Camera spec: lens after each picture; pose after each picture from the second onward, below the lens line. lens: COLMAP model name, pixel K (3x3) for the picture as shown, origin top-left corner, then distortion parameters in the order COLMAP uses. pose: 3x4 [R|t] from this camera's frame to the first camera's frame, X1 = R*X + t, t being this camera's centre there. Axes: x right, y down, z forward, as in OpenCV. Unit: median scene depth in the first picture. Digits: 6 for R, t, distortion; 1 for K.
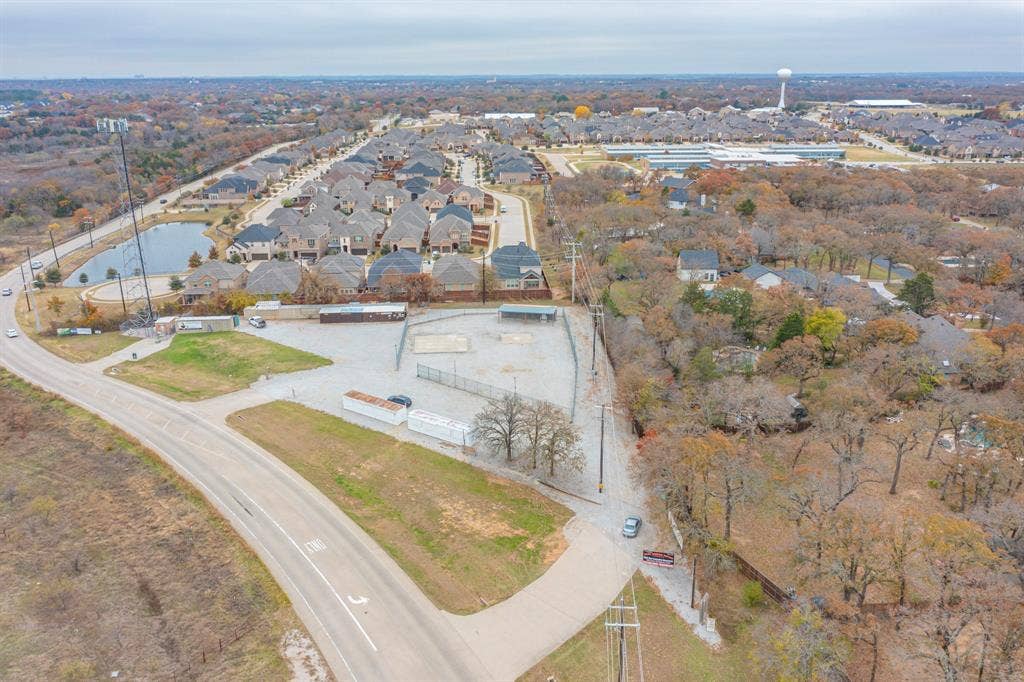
lens RADIAL K [[803.4, 0, 512.0], [0, 803.4, 341.0], [0, 0, 1]] dist [-0.005915, -0.005087]
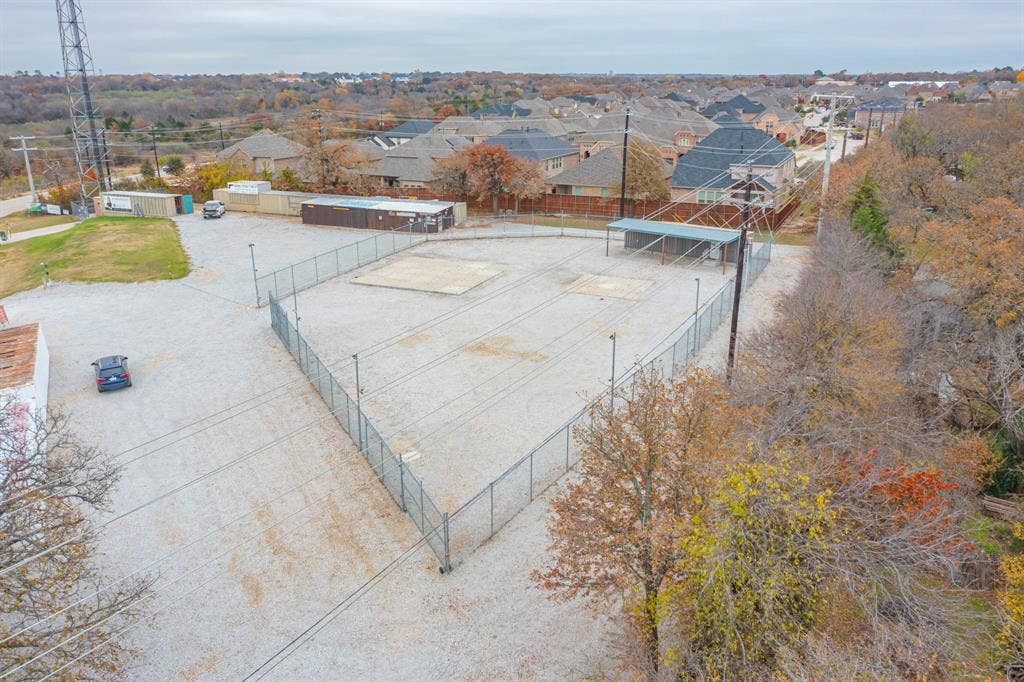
lens RADIAL K [[803.4, 0, 512.0], [0, 803.4, 341.0], [0, 0, 1]] dist [-0.005915, -0.005087]
pose [[0.883617, 0.149500, -0.443701, 0.137213], [-0.148571, 0.988206, 0.037091, 0.015561], [0.444013, 0.033147, 0.895407, 0.562218]]
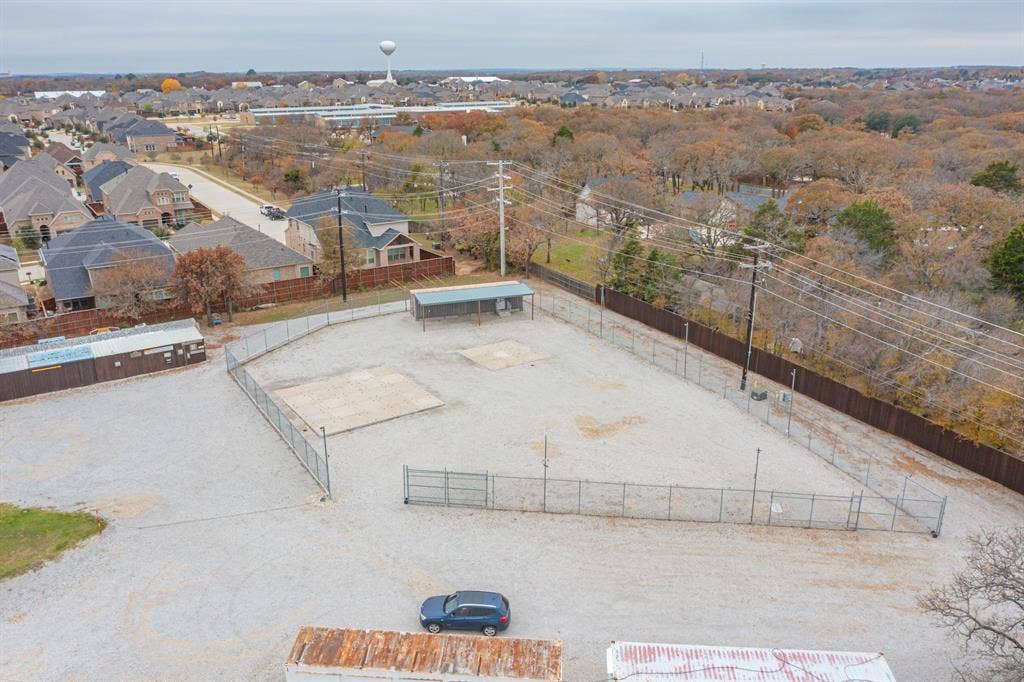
lens RADIAL K [[803.4, 0, 512.0], [0, 803.4, 341.0], [0, 0, 1]] dist [-0.005915, -0.005087]
pose [[0.865774, -0.161356, 0.473708, -0.188330], [0.160676, 0.986103, 0.042230, -0.026592], [-0.473940, 0.039552, 0.879669, 0.540621]]
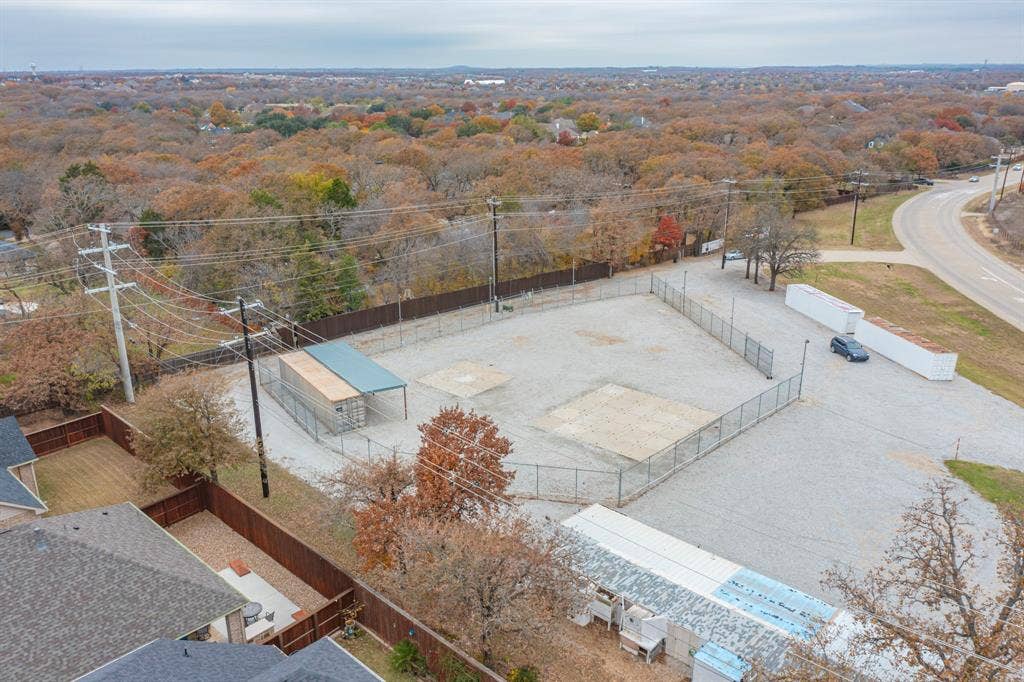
lens RADIAL K [[803.4, 0, 512.0], [0, 803.4, 341.0], [0, 0, 1]] dist [-0.005915, -0.005087]
pose [[-0.696103, -0.222085, 0.682729, -0.273656], [0.238375, 0.825511, 0.511575, -0.214057], [-0.677213, 0.518855, -0.521701, 1.097246]]
